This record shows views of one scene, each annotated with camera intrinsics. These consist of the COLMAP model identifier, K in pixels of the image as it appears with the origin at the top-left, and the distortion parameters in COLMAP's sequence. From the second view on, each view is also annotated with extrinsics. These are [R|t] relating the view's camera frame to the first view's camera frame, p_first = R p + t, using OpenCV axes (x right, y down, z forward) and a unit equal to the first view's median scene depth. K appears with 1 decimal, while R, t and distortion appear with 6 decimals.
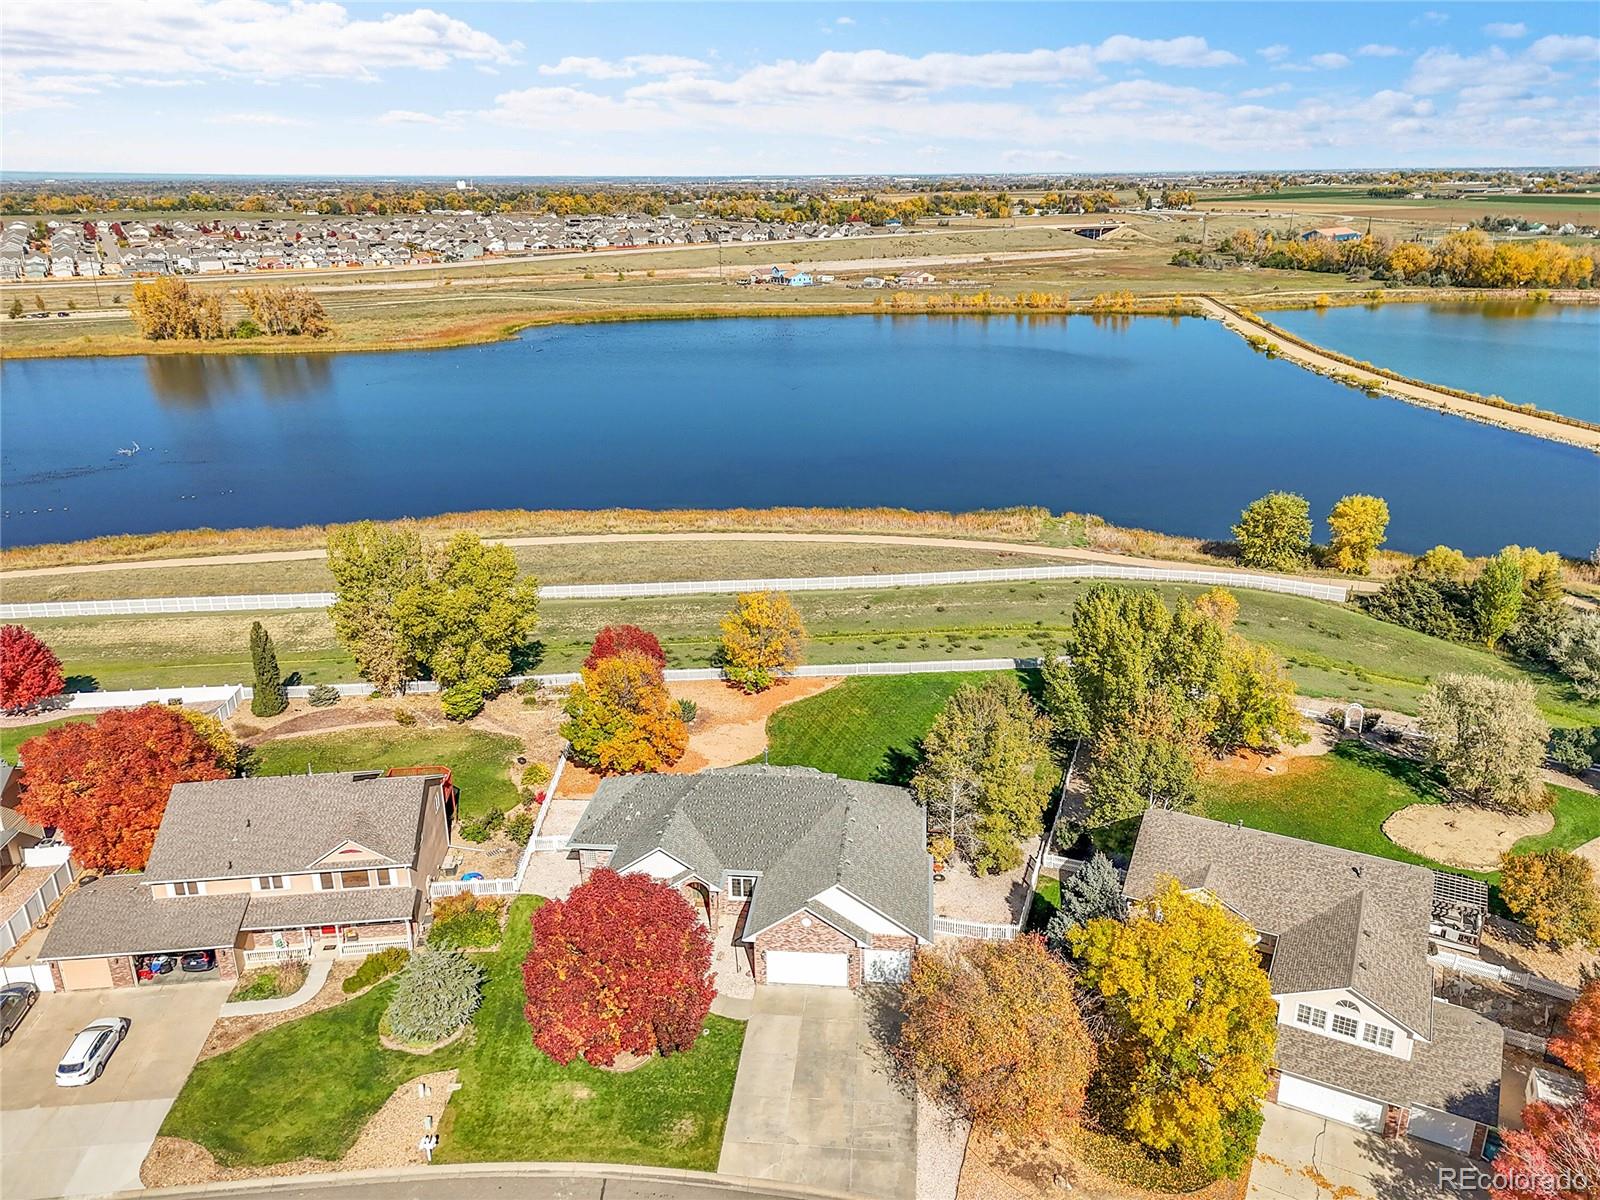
lens RADIAL K [[1192.8, 0, 796.1], [0, 1192.8, 605.5], [0, 0, 1]] dist [0.057317, -0.021140]
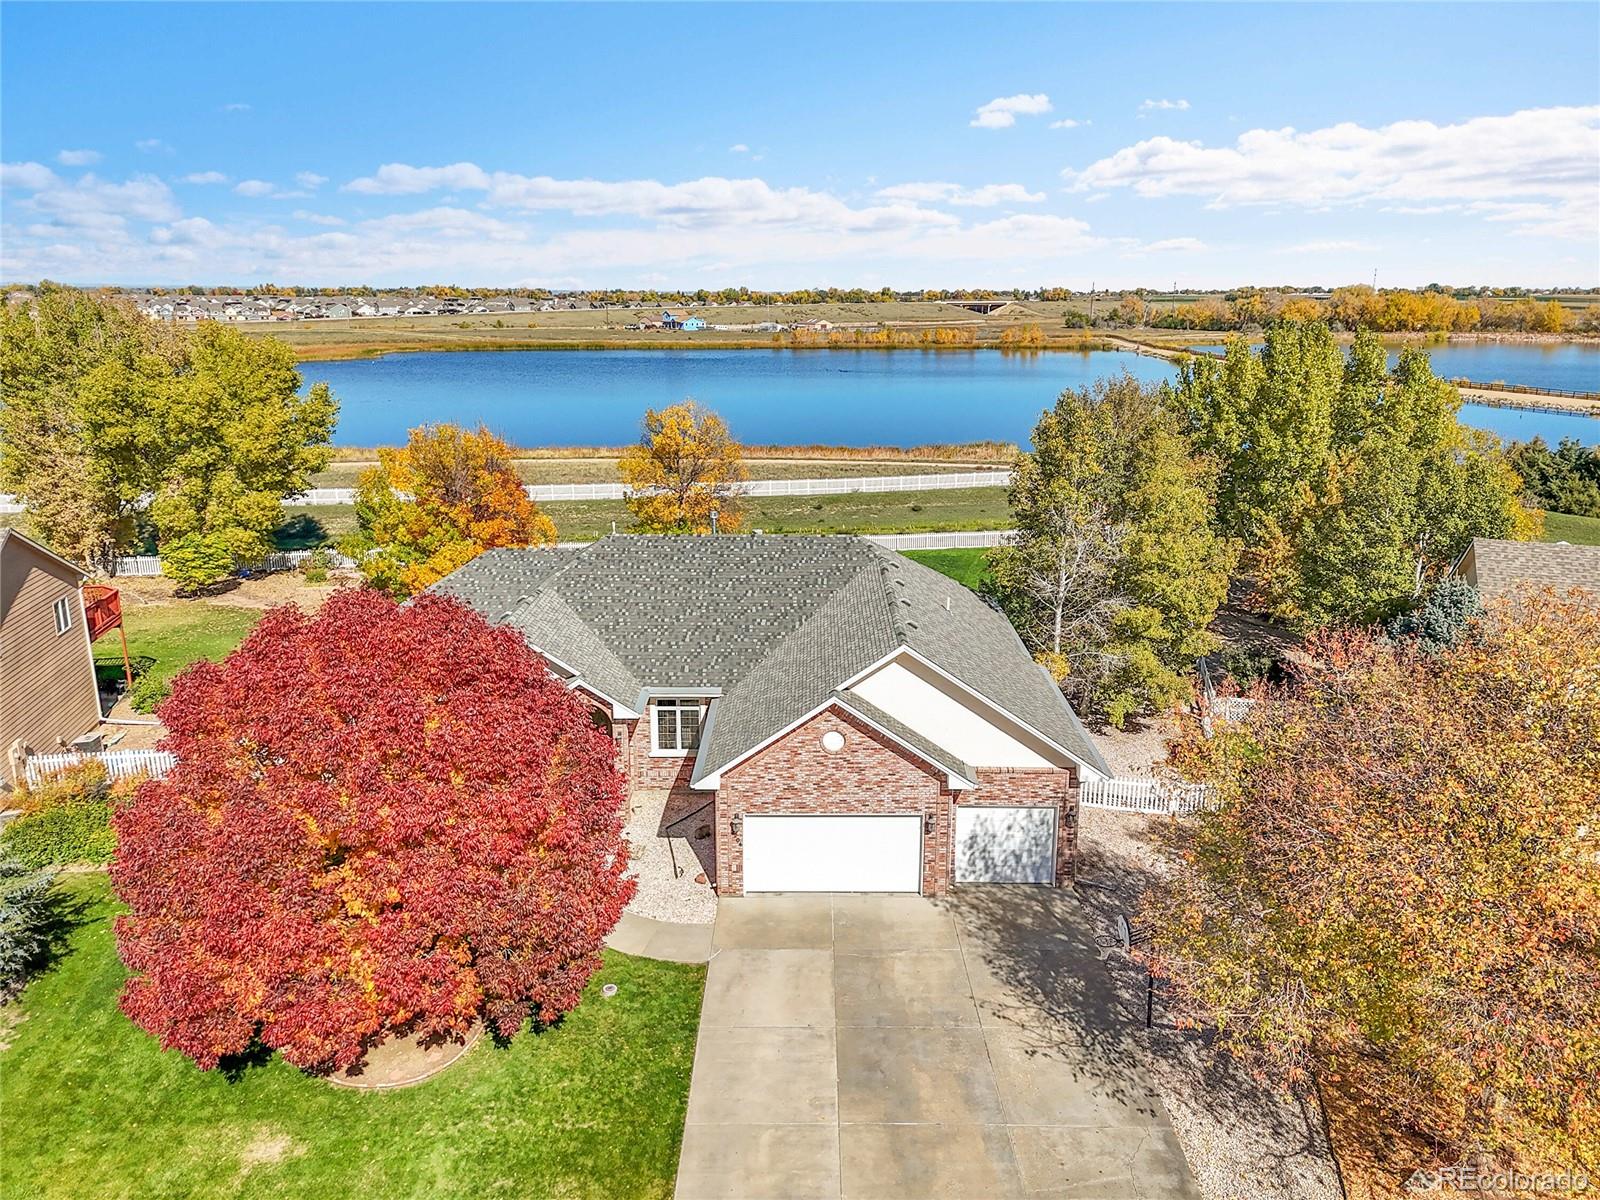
lens RADIAL K [[1192.8, 0, 805.0], [0, 1192.8, 596.9], [0, 0, 1]] dist [0.057317, -0.021140]
pose [[0.994772, -0.008360, 0.101781, -0.046733], [0.017905, 0.995483, -0.093235, 0.249192], [-0.100541, 0.094570, 0.990428, 0.545004]]
